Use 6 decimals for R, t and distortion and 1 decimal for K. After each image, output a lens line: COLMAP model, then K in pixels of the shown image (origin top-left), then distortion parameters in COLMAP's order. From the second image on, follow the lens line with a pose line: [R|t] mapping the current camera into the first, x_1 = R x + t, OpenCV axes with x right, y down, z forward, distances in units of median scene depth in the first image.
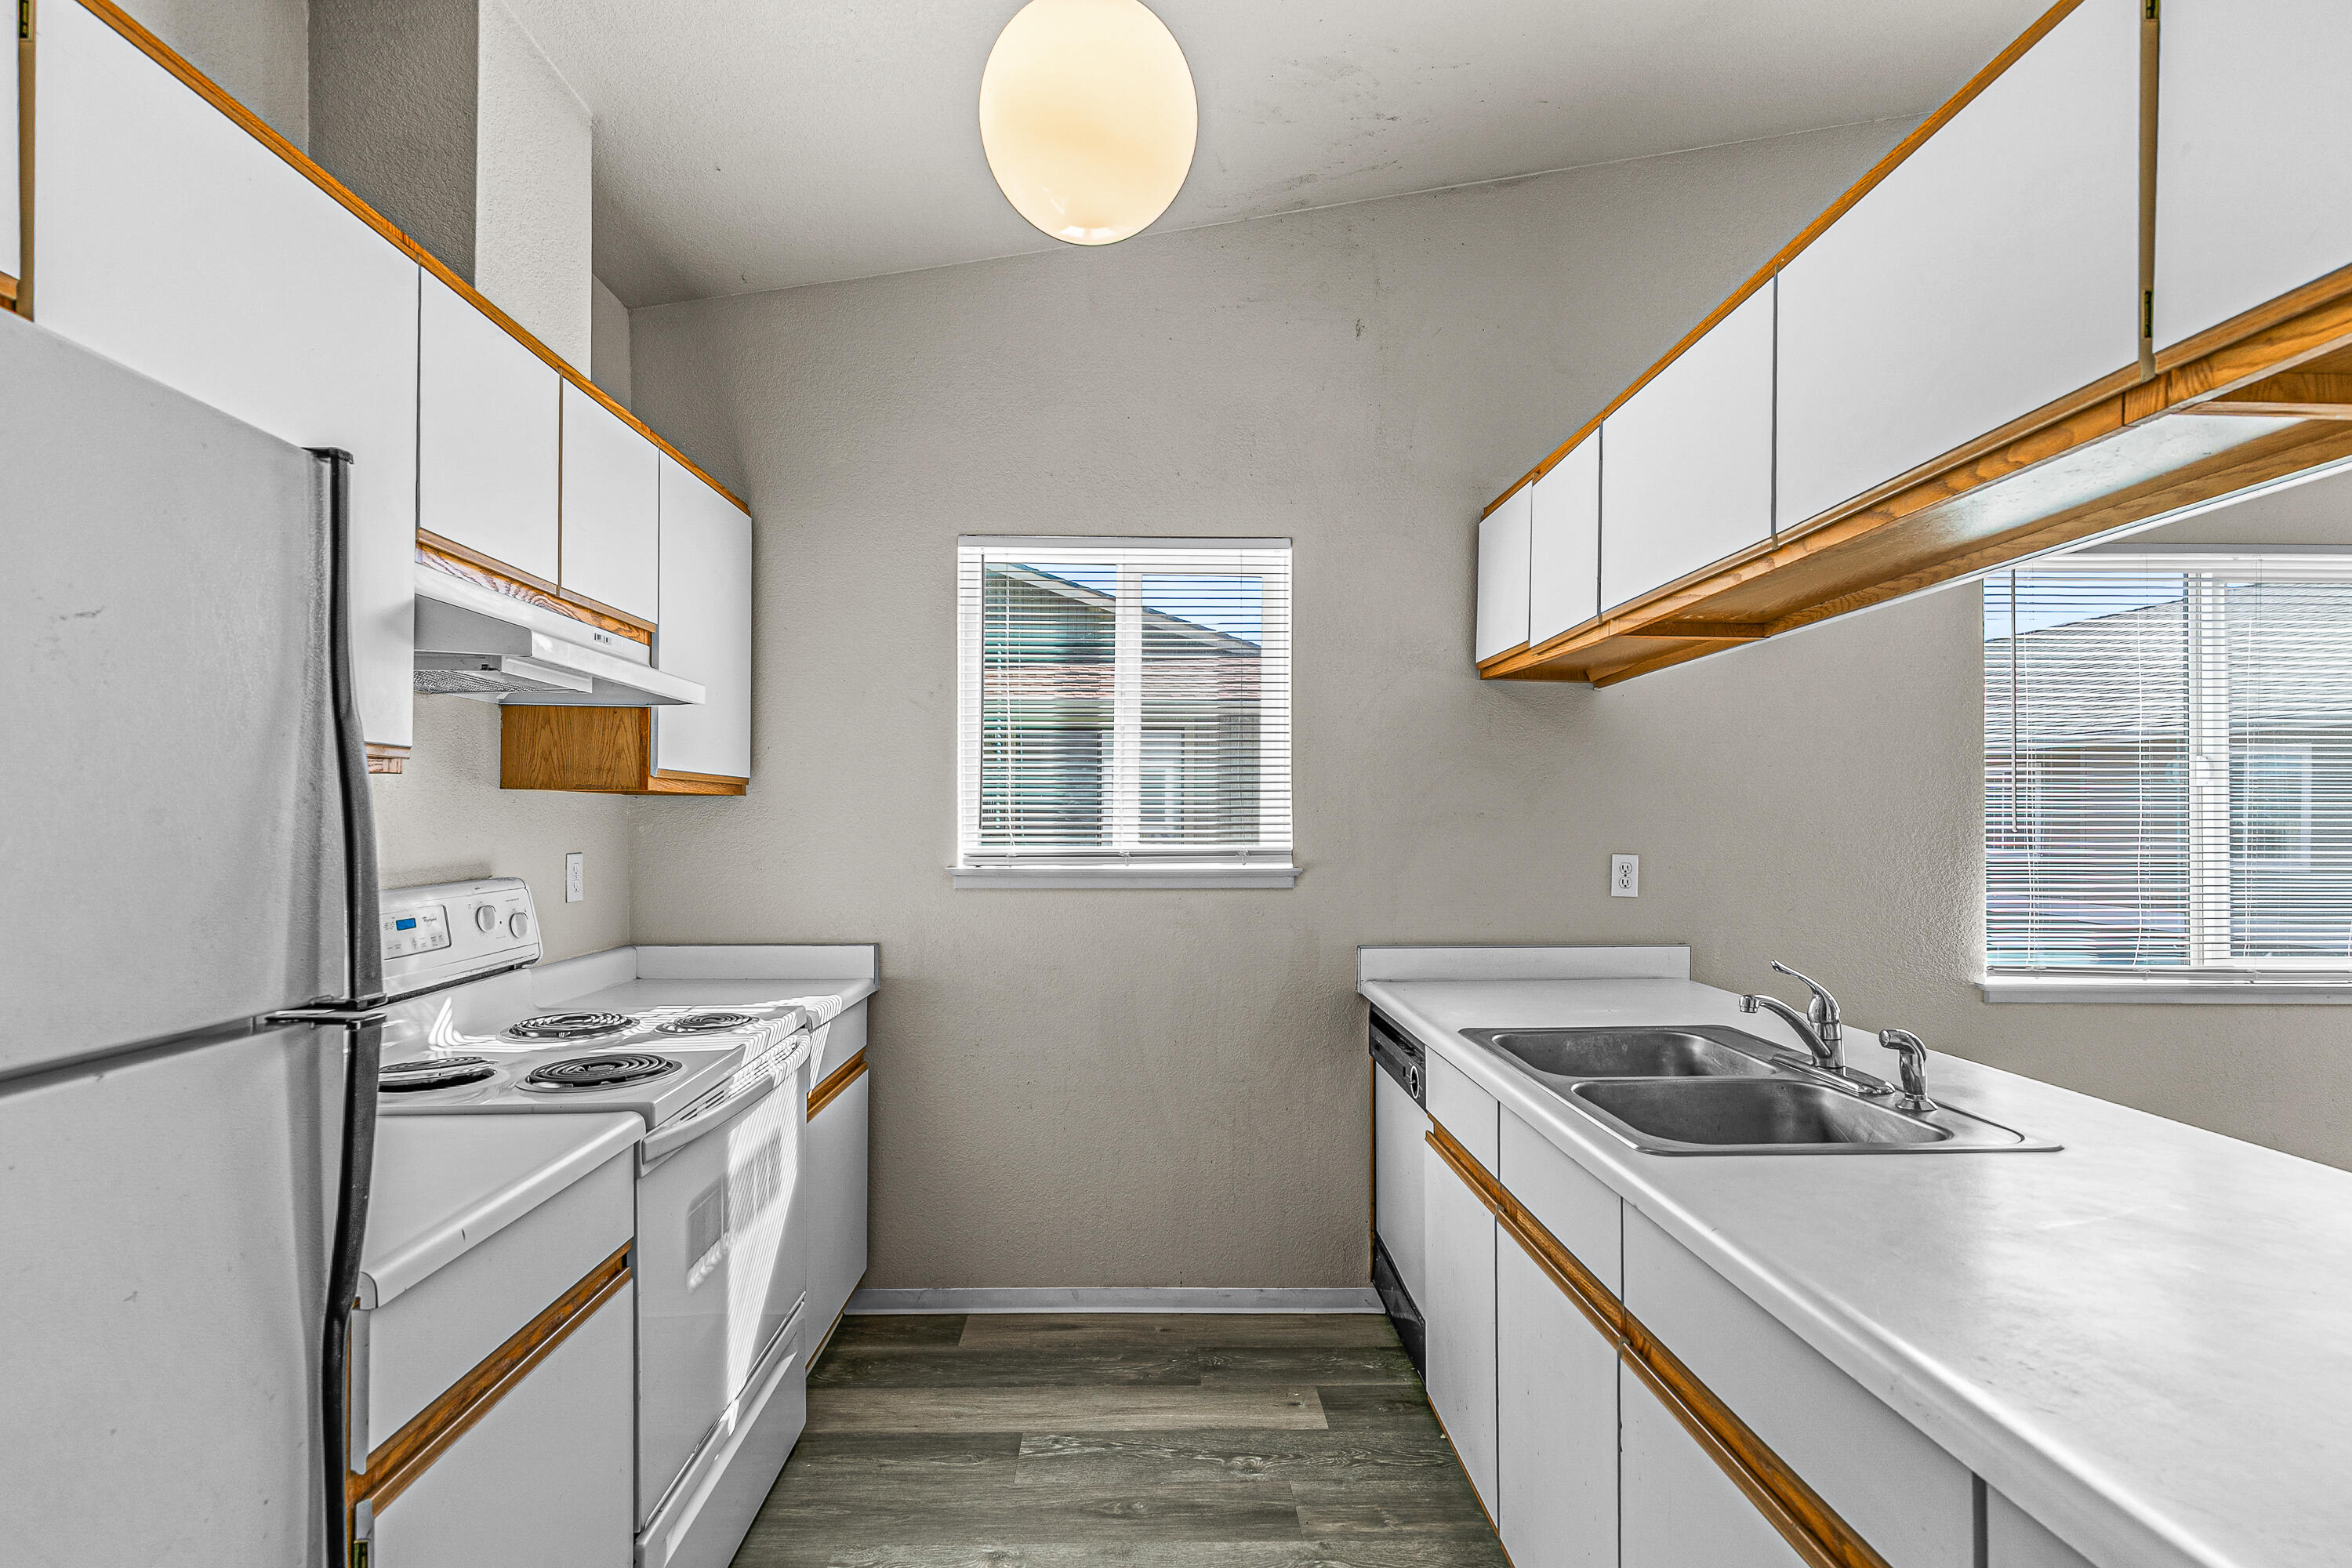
lens RADIAL K [[1070.5, 0, 1175.3], [0, 1070.5, 778.0], [0, 0, 1]] dist [-0.000777, -0.000532]
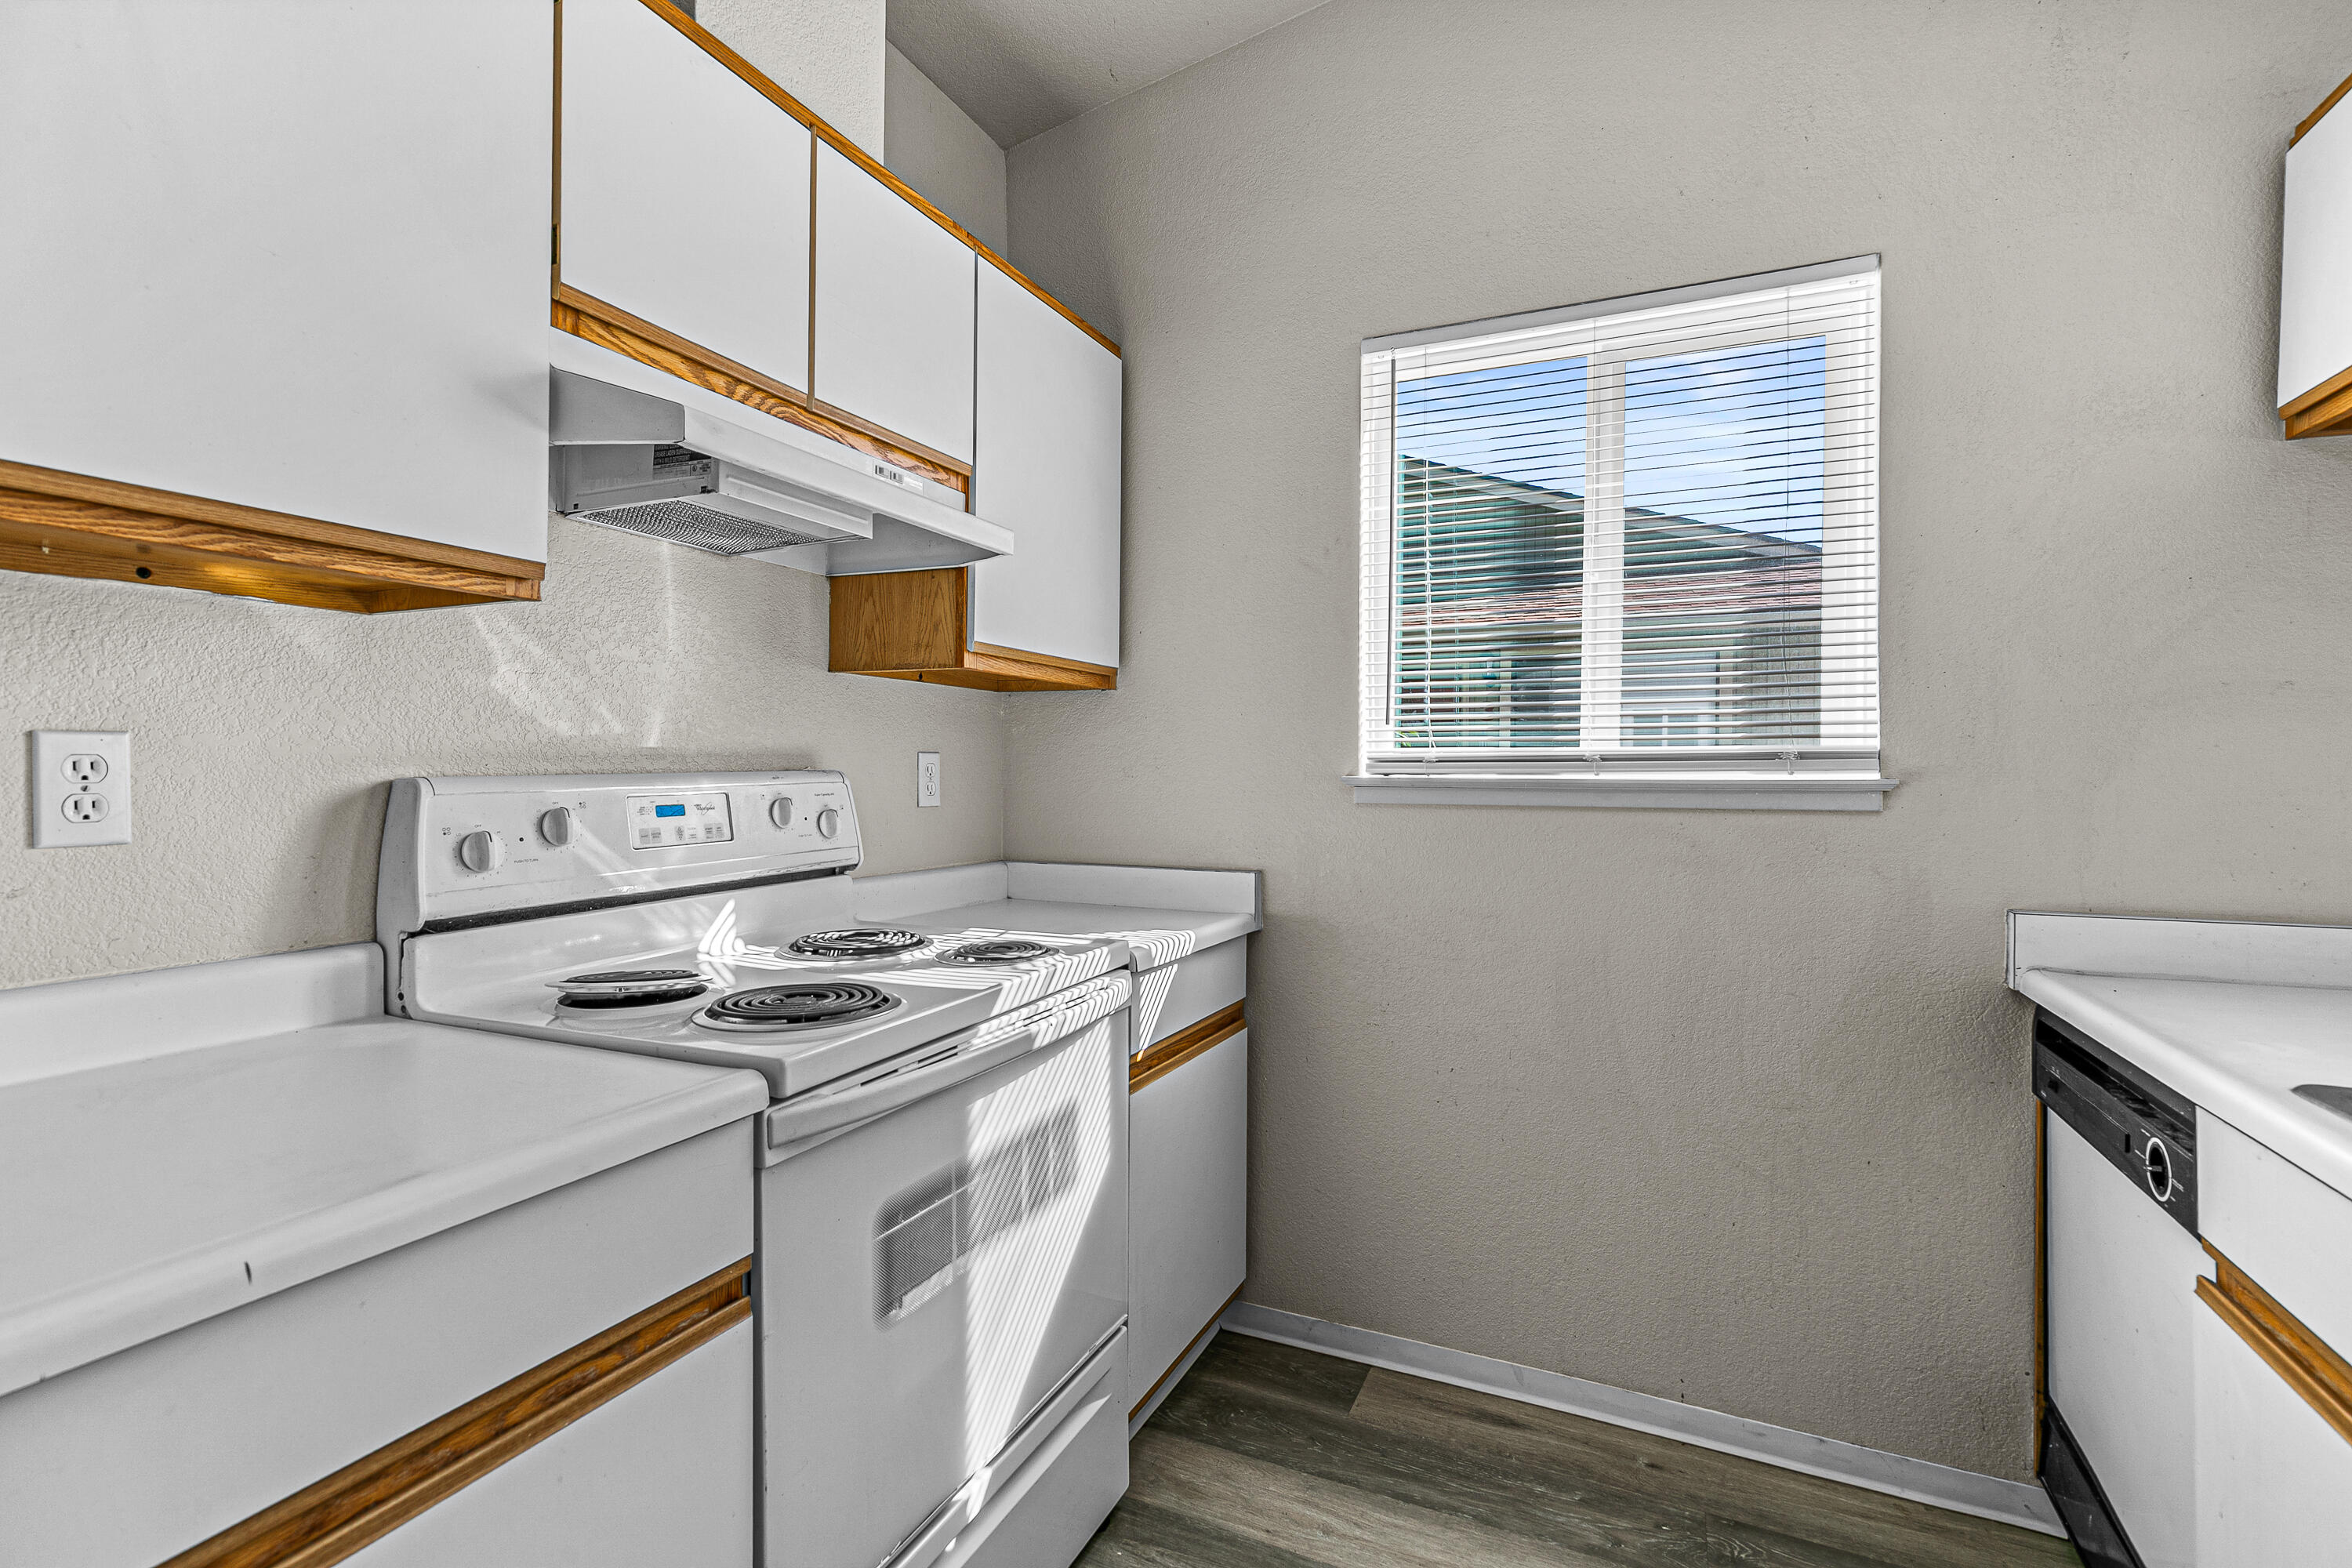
lens RADIAL K [[1098.4, 0, 1183.5], [0, 1098.4, 758.8], [0, 0, 1]] dist [0.005662, -0.000261]
pose [[0.901115, -0.000208, -0.433580, 0.026644], [0.013368, 0.999538, 0.027303, 0.059685], [0.433374, -0.030399, 0.900701, 0.299967]]
